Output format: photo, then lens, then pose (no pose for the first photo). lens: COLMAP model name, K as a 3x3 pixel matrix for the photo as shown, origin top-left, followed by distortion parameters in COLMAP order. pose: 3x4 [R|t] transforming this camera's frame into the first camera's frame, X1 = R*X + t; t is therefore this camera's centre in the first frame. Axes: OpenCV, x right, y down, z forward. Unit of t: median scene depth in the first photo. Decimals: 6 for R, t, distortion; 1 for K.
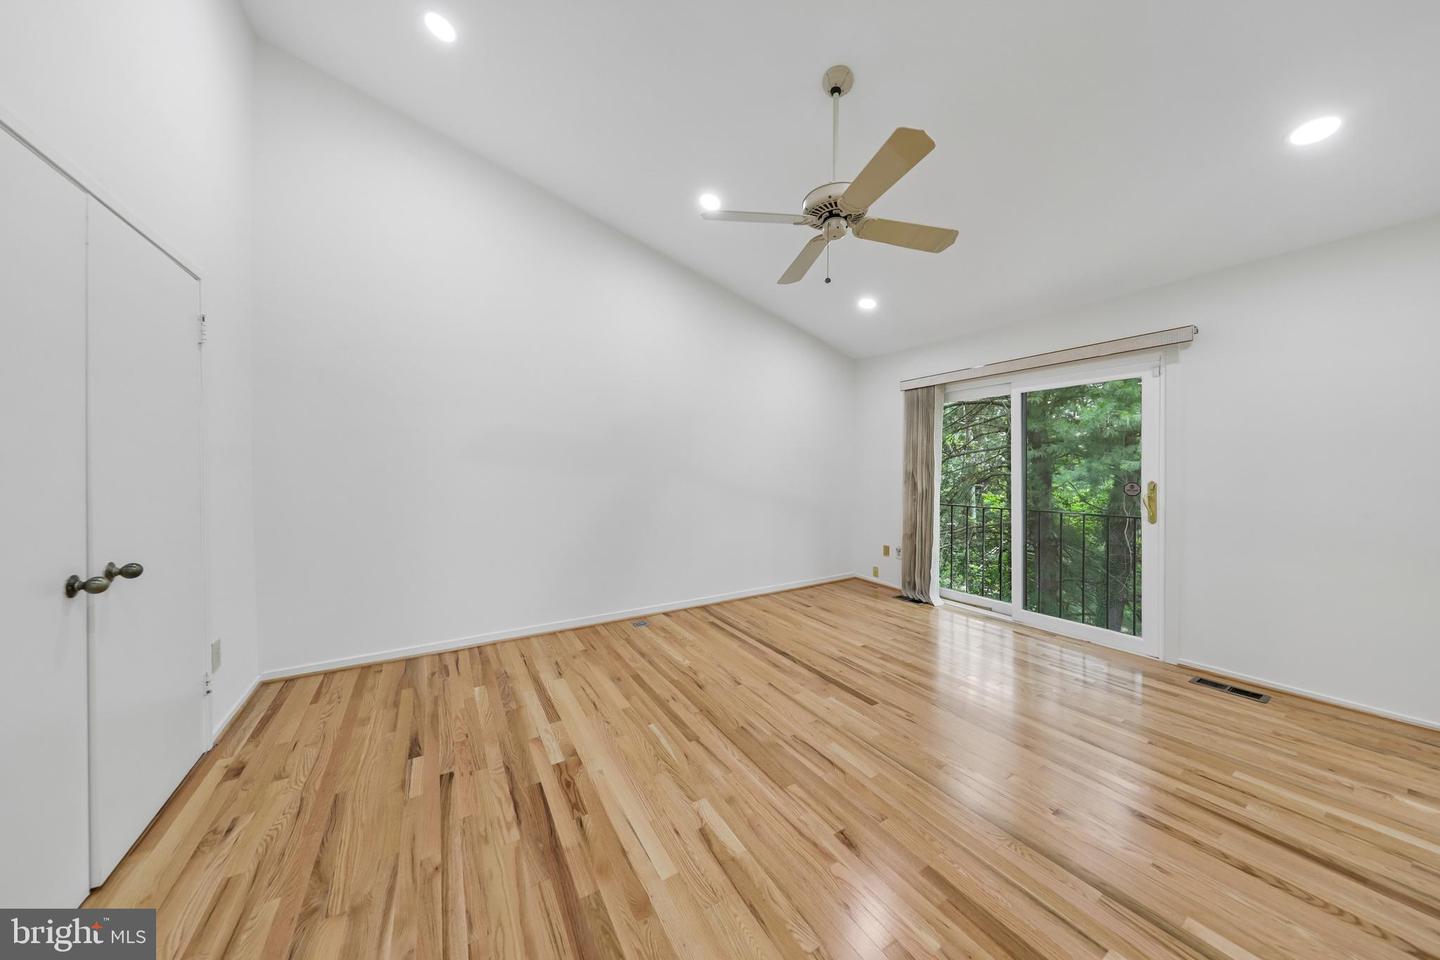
lens RADIAL K [[464.2, 0, 718.0], [0, 464.2, 472.1], [0, 0, 1]] dist [-0.001236, -0.000079]
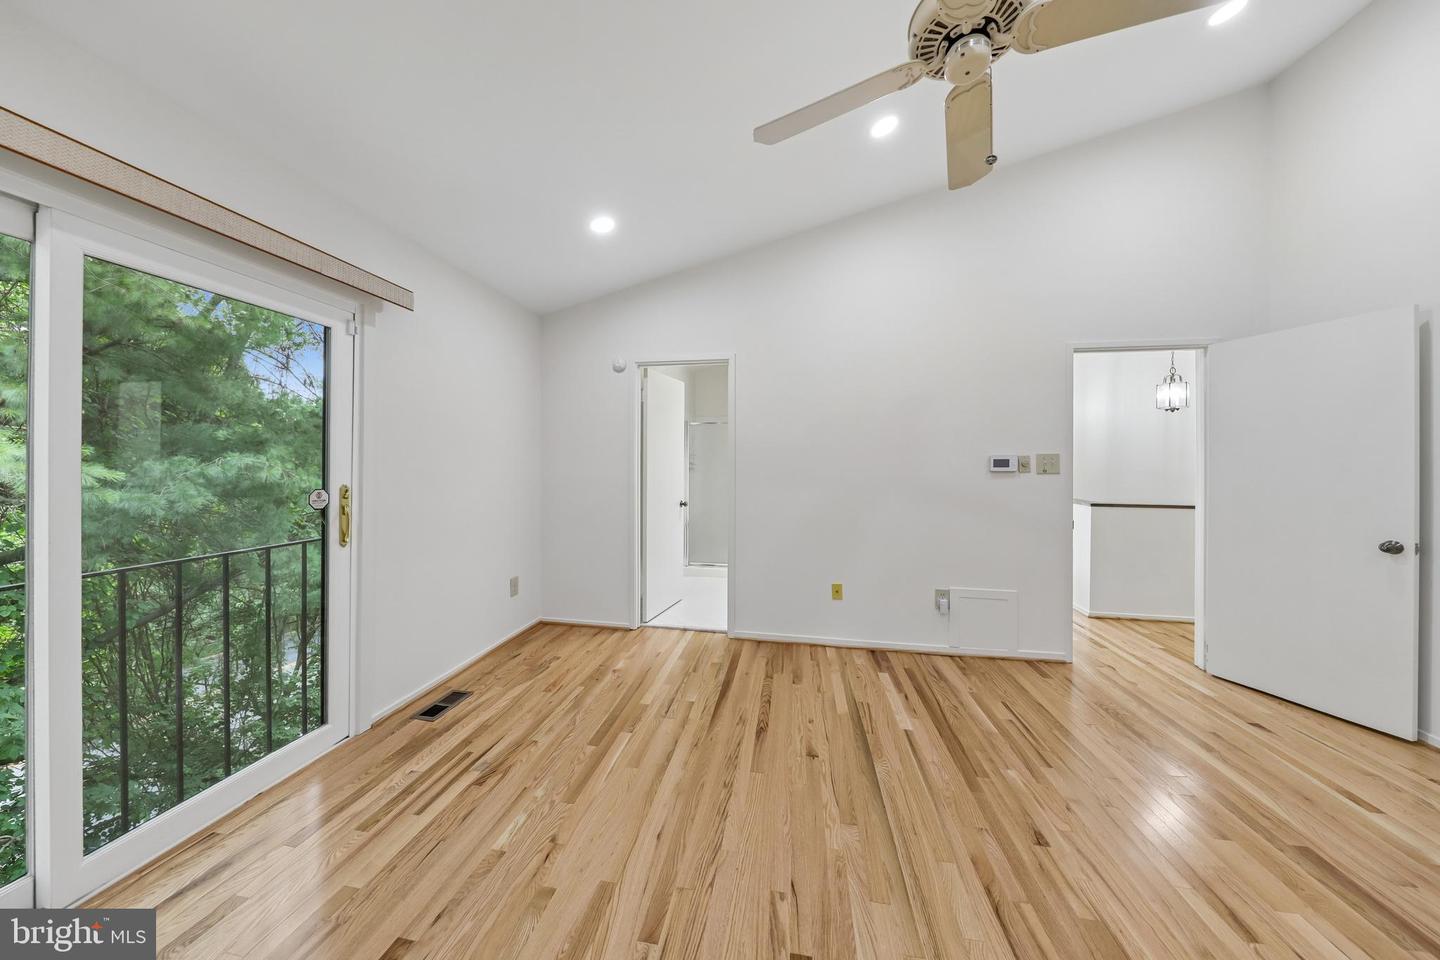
lens RADIAL K [[464.2, 0, 717.3], [0, 464.2, 468.0], [0, 0, 1]] dist [-0.001236, -0.000079]
pose [[-0.749030, -0.006927, 0.662500, 0.076211], [0.001756, 0.999921, 0.012440, -0.014343], [-0.662534, 0.010481, -0.748958, 1.250160]]
